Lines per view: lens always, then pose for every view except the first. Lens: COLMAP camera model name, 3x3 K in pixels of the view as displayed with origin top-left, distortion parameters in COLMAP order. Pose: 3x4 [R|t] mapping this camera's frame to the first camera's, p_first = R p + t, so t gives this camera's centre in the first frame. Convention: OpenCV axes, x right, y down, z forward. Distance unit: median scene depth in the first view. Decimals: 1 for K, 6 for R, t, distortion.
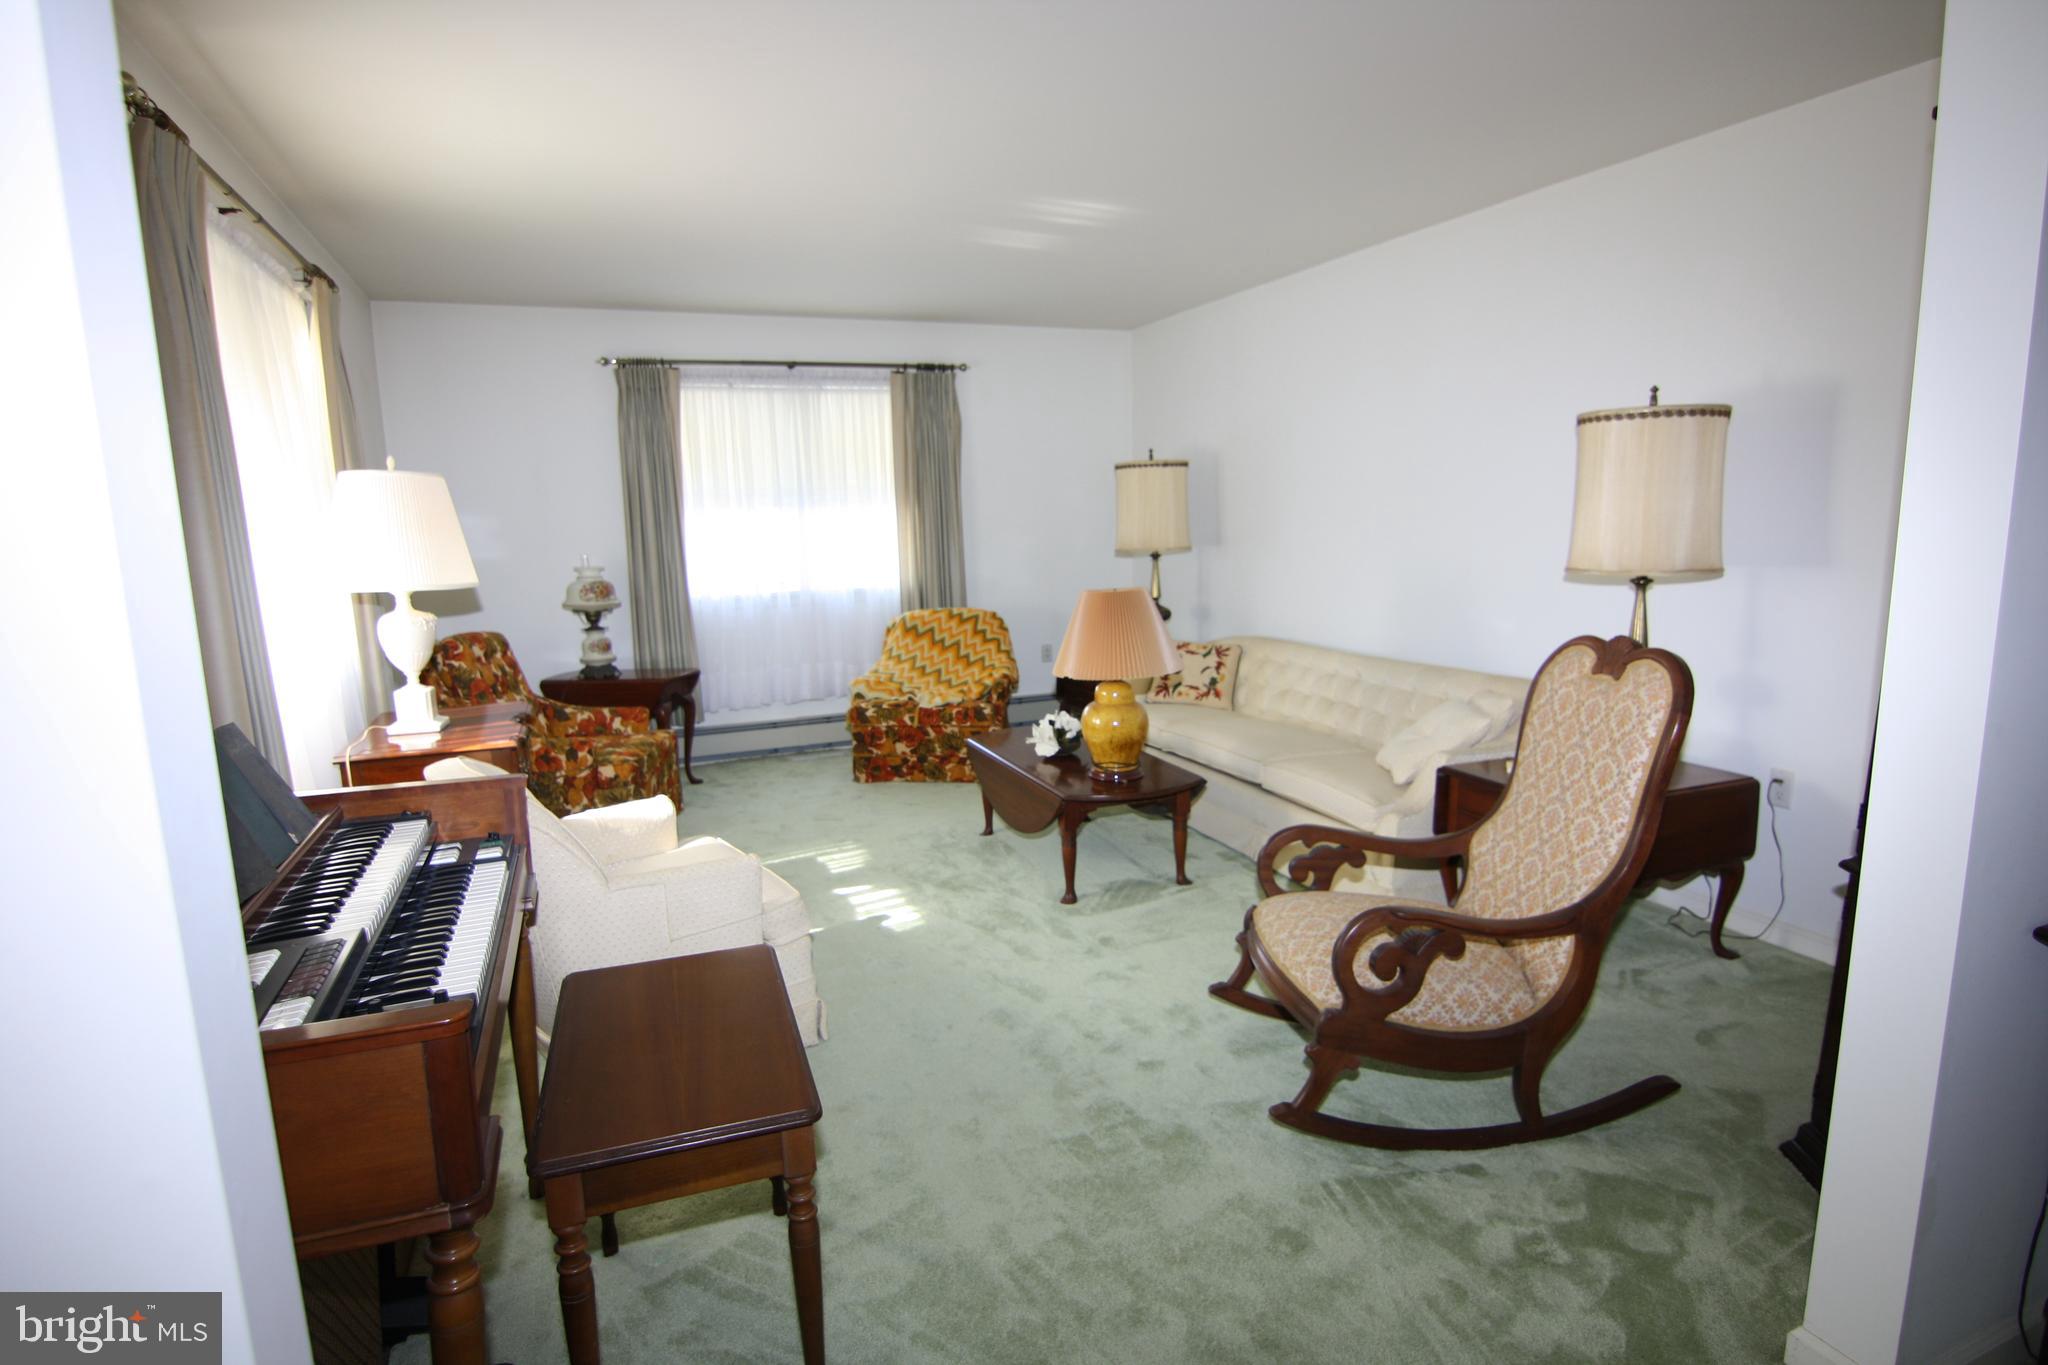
lens RADIAL K [[1087.8, 0, 1028.5], [0, 1087.8, 695.2], [0, 0, 1]] dist [-0.012379, -0.003893]
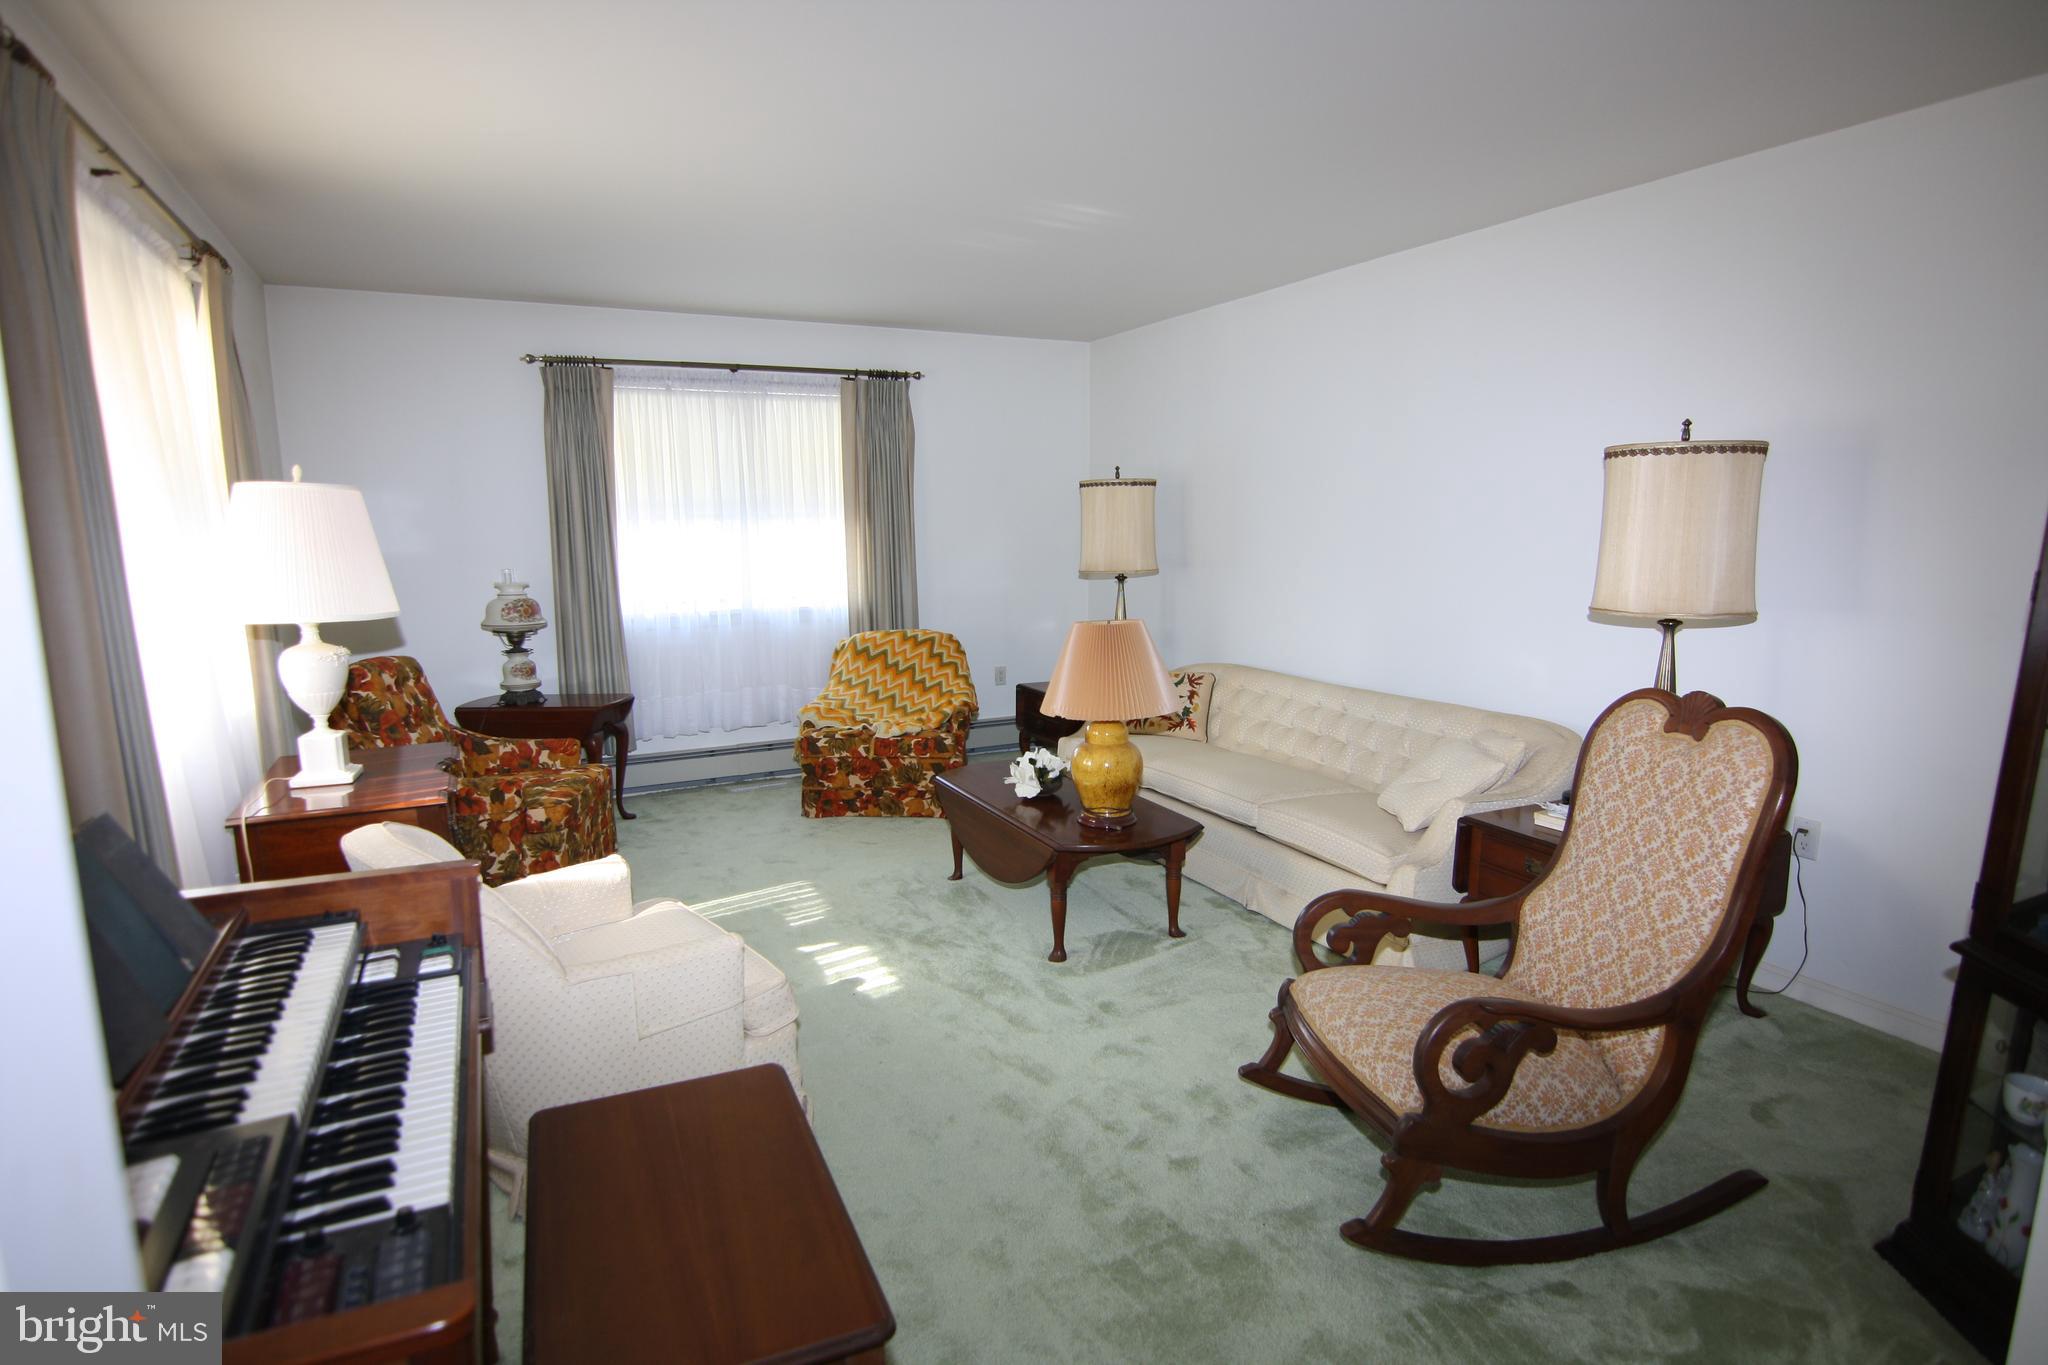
lens RADIAL K [[1087.8, 0, 1028.6], [0, 1087.8, 691.1], [0, 0, 1]] dist [-0.012379, -0.003893]
pose [[0.996694, 0.004957, 0.081096, -0.057959], [-0.004155, 0.999941, -0.010065, -0.025637], [-0.081141, 0.009695, 0.996655, 0.072679]]
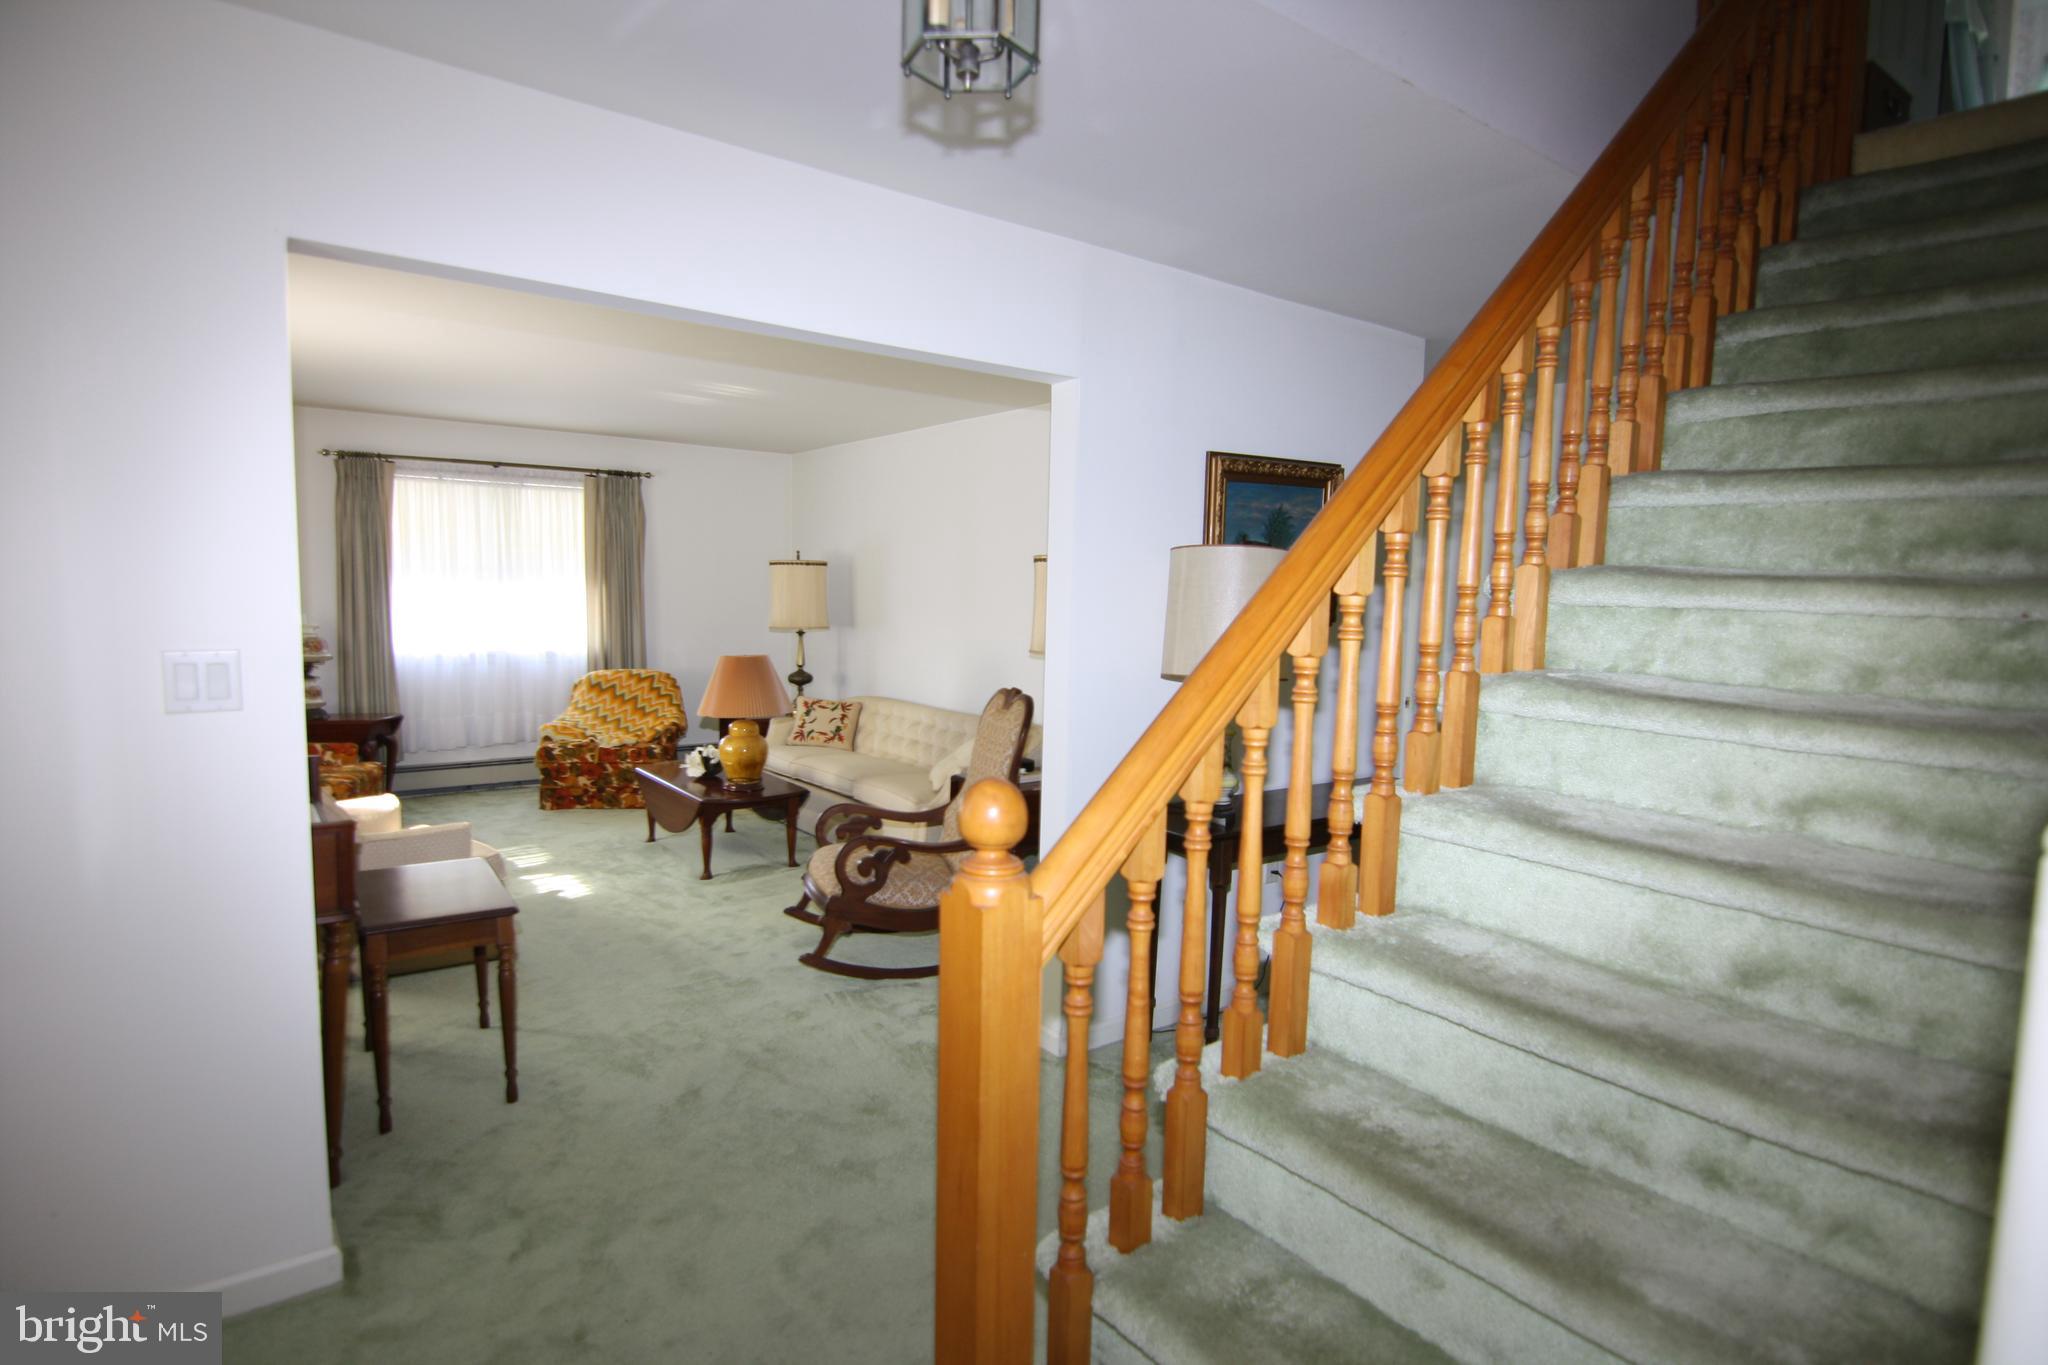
lens RADIAL K [[1085.6, 0, 1035.3], [0, 1085.6, 688.2], [0, 0, 1]] dist [-0.005082, -0.011081]
pose [[0.964356, 0.022268, 0.263670, 0.066014], [-0.002066, 0.997056, -0.076648, 0.048484], [-0.264600, 0.073371, 0.961563, -0.418743]]
